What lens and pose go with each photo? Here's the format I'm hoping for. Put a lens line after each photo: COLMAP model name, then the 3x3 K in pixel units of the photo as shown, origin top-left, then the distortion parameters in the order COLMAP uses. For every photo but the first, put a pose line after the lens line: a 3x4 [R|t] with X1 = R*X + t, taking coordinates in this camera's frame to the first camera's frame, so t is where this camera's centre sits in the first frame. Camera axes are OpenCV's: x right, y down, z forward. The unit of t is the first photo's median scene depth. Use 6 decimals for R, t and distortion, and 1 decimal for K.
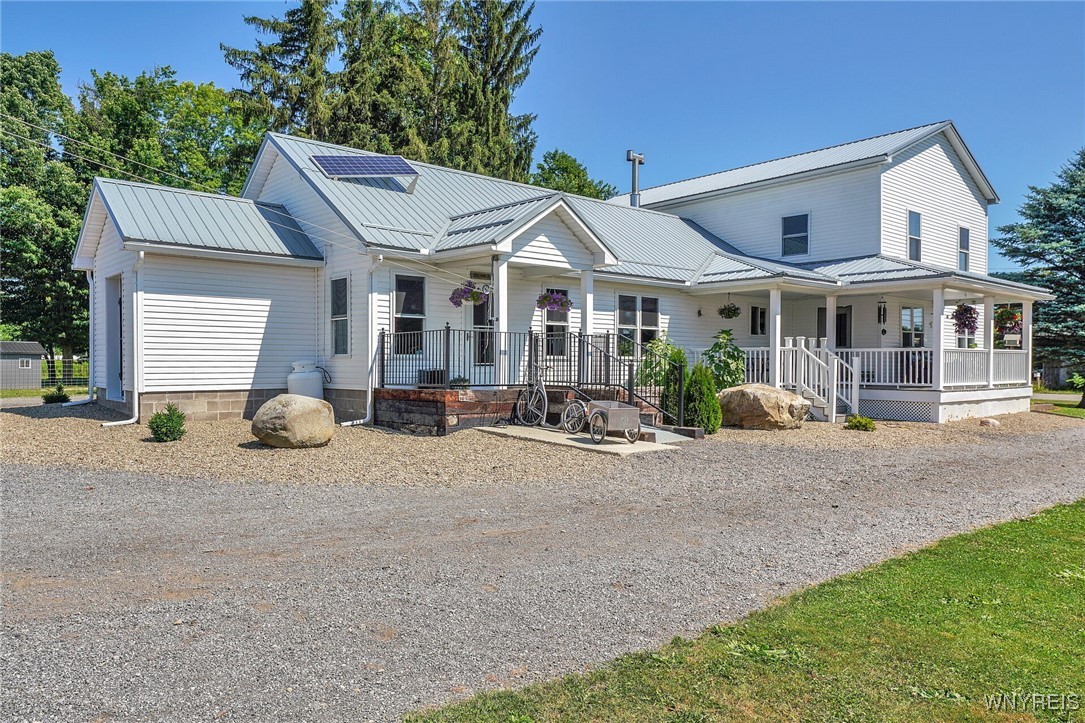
lens RADIAL K [[778.1, 0, 542.5], [0, 778.1, 361.5], [0, 0, 1]] dist [0.009981, 0.000123]
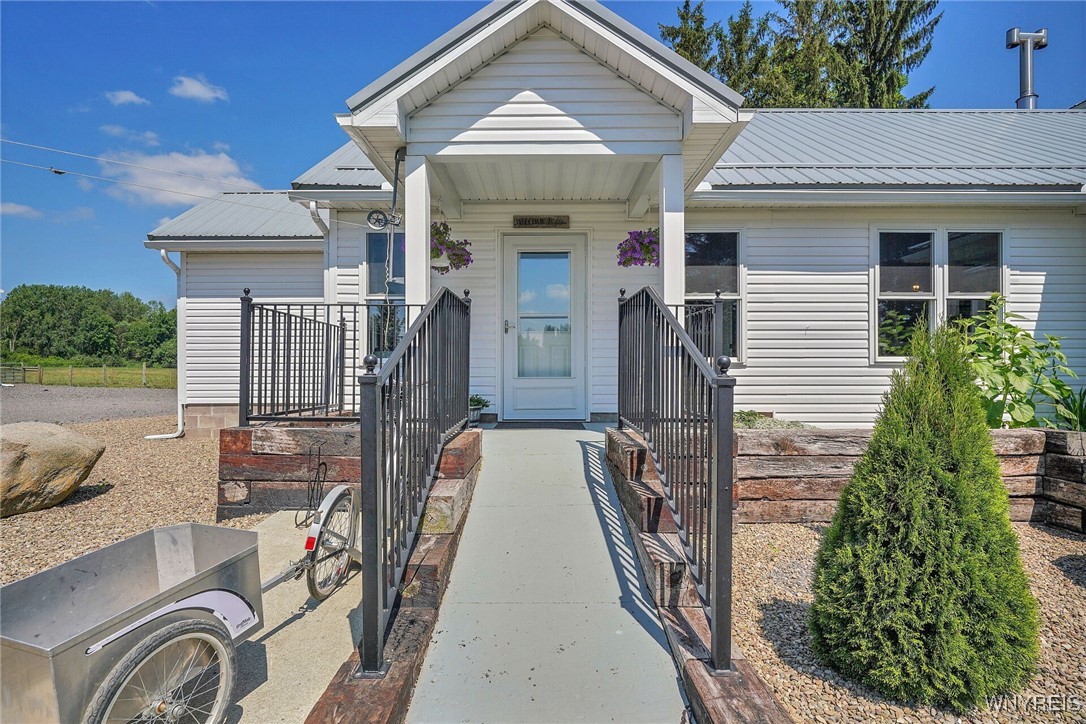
lens RADIAL K [[544.5, 0, 543.0], [0, 544.5, 362.0], [0, 0, 1]] dist [0.000688, 0.000595]
pose [[0.744386, -0.013391, -0.667615, 0.188800], [0.003898, 0.999869, -0.015709, 0.001319], [0.667738, 0.009091, 0.744341, 0.664869]]
